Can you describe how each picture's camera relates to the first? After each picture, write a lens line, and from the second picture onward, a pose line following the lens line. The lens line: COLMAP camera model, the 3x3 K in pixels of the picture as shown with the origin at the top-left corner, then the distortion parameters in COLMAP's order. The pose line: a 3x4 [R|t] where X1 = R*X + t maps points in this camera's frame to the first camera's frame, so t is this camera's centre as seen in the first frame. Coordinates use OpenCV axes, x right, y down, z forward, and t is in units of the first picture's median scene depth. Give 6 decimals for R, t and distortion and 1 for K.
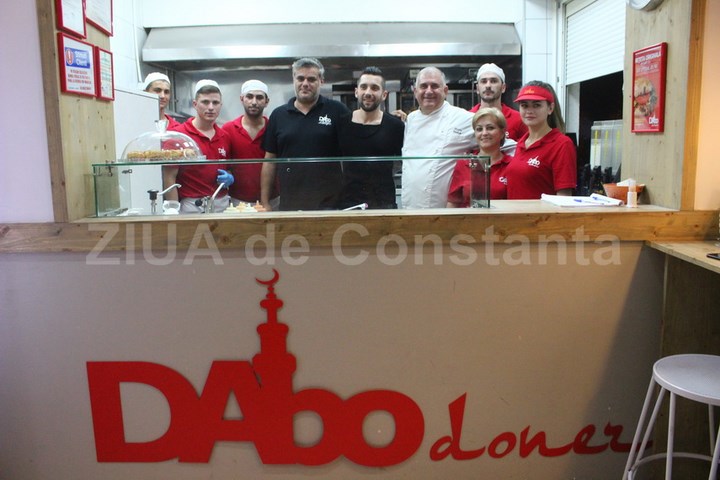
lens RADIAL K [[601.8, 0, 360.5], [0, 601.8, 229.9], [0, 0, 1]] dist [-0.181877, 0.170622]
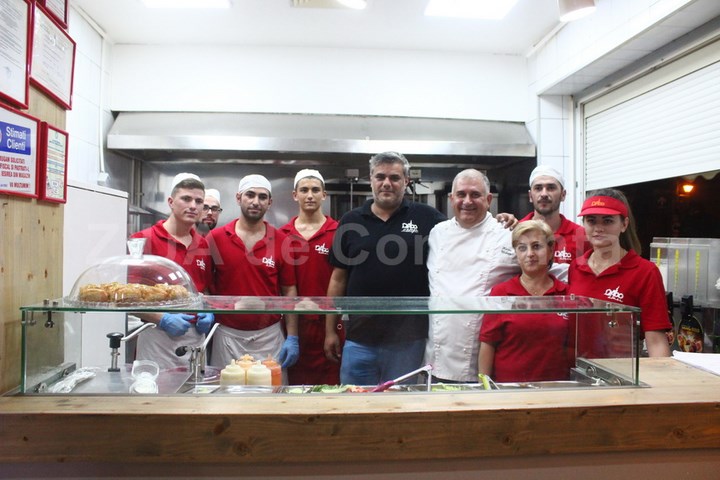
lens RADIAL K [[601.8, 0, 360.5], [0, 601.8, 229.9], [0, 0, 1]] dist [-0.181877, 0.170622]
pose [[0.997226, 0.026495, 0.069561, -0.110365], [-0.015271, 0.987451, -0.157185, -0.078042], [-0.072853, 0.155687, 0.985116, 0.272887]]
